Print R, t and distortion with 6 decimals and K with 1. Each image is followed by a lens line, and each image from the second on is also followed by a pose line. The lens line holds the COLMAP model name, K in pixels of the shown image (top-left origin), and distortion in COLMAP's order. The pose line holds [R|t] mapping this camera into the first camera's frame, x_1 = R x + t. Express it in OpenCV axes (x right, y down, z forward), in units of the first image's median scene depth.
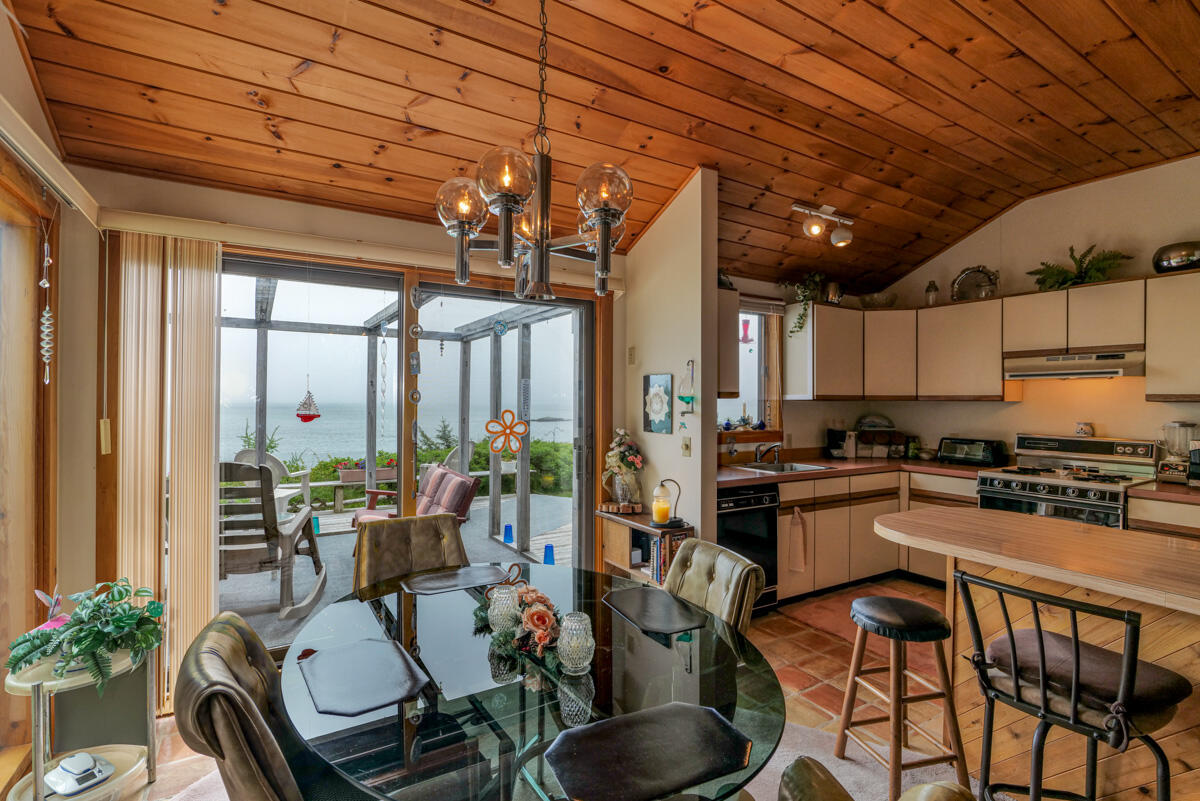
lens RADIAL K [[558.9, 0, 602.0], [0, 558.9, 398.9], [0, 0, 1]] dist [-0.011567, 0.000477]
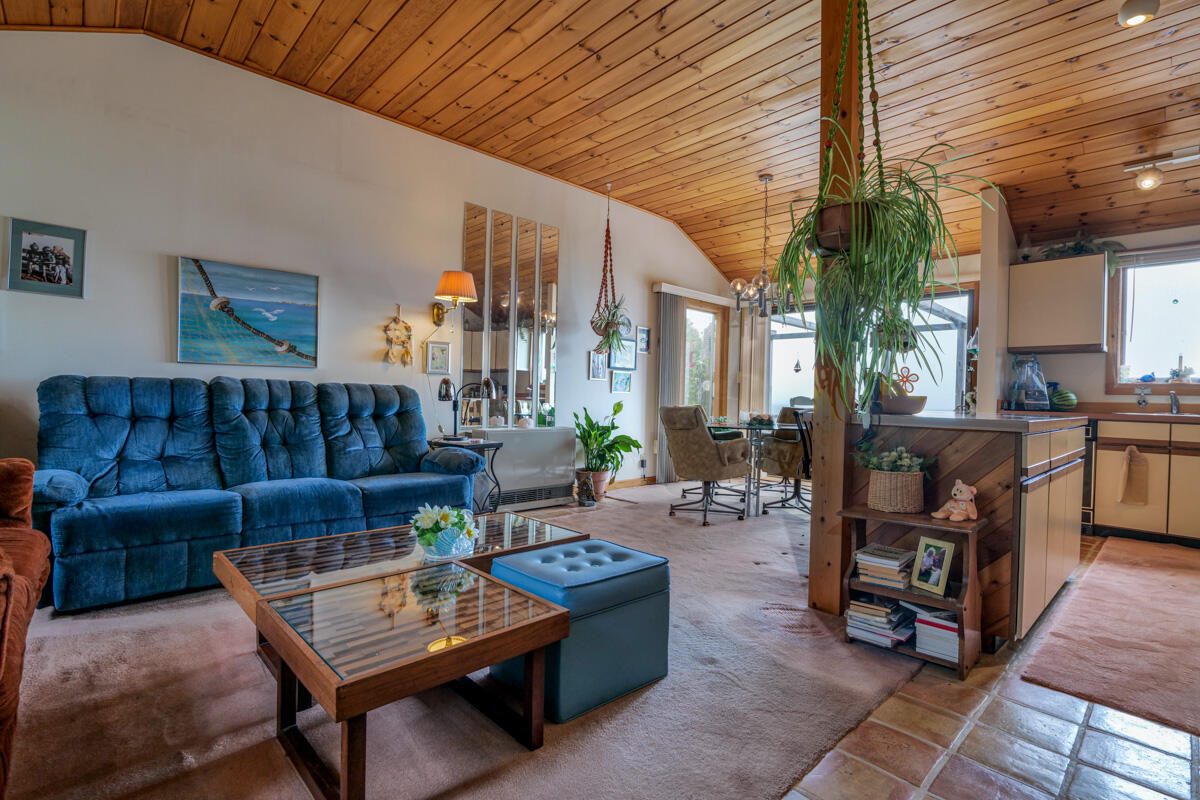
lens RADIAL K [[558.9, 0, 599.4], [0, 558.9, 399.5], [0, 0, 1]] dist [-0.011567, 0.000477]
pose [[0.206029, 0.003188, -0.978541, 1.723396], [-0.023499, 0.999722, -0.001691, 0.190777], [0.978264, 0.023343, 0.206047, -0.321342]]
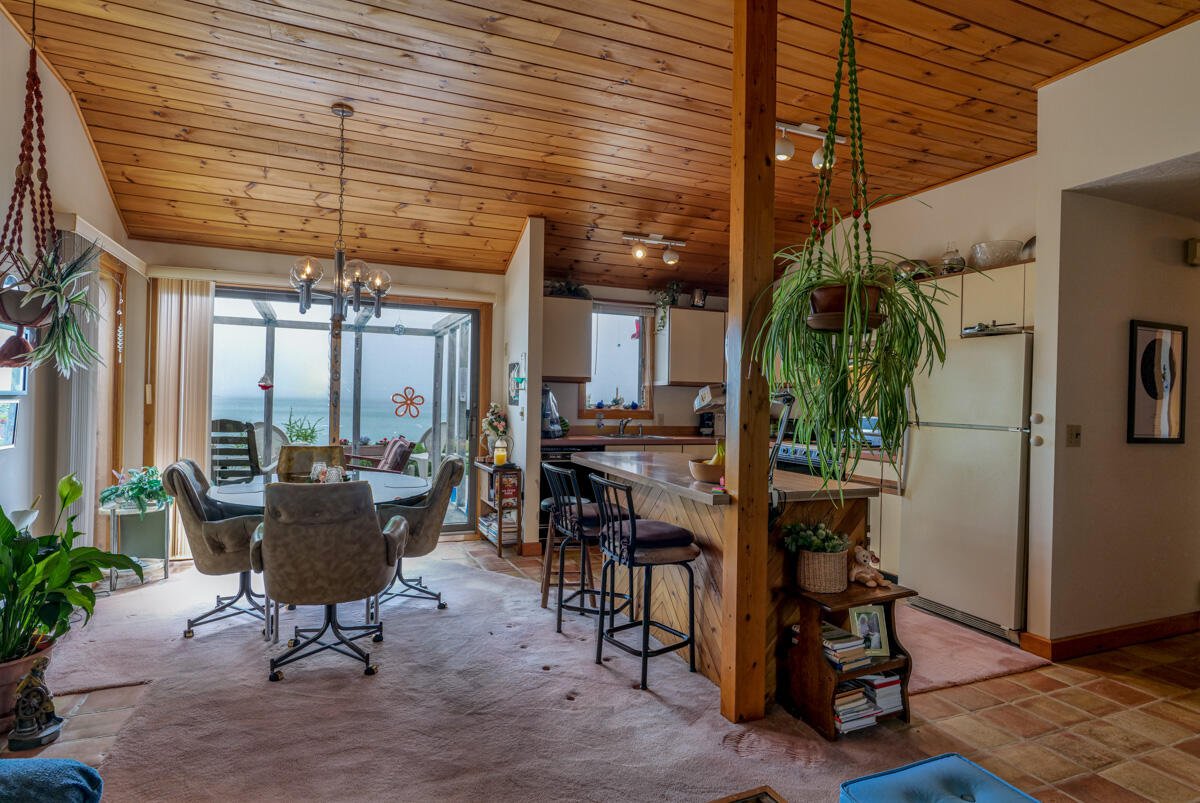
lens RADIAL K [[647.0, 0, 600.8], [0, 647.0, 397.2], [0, 0, 1]] dist [0.003471, 0.001414]
pose [[0.989852, 0.013221, -0.141482, 0.740578], [-0.013434, 0.999910, -0.000550, 0.053344], [0.141462, 0.002445, 0.989941, -0.758584]]
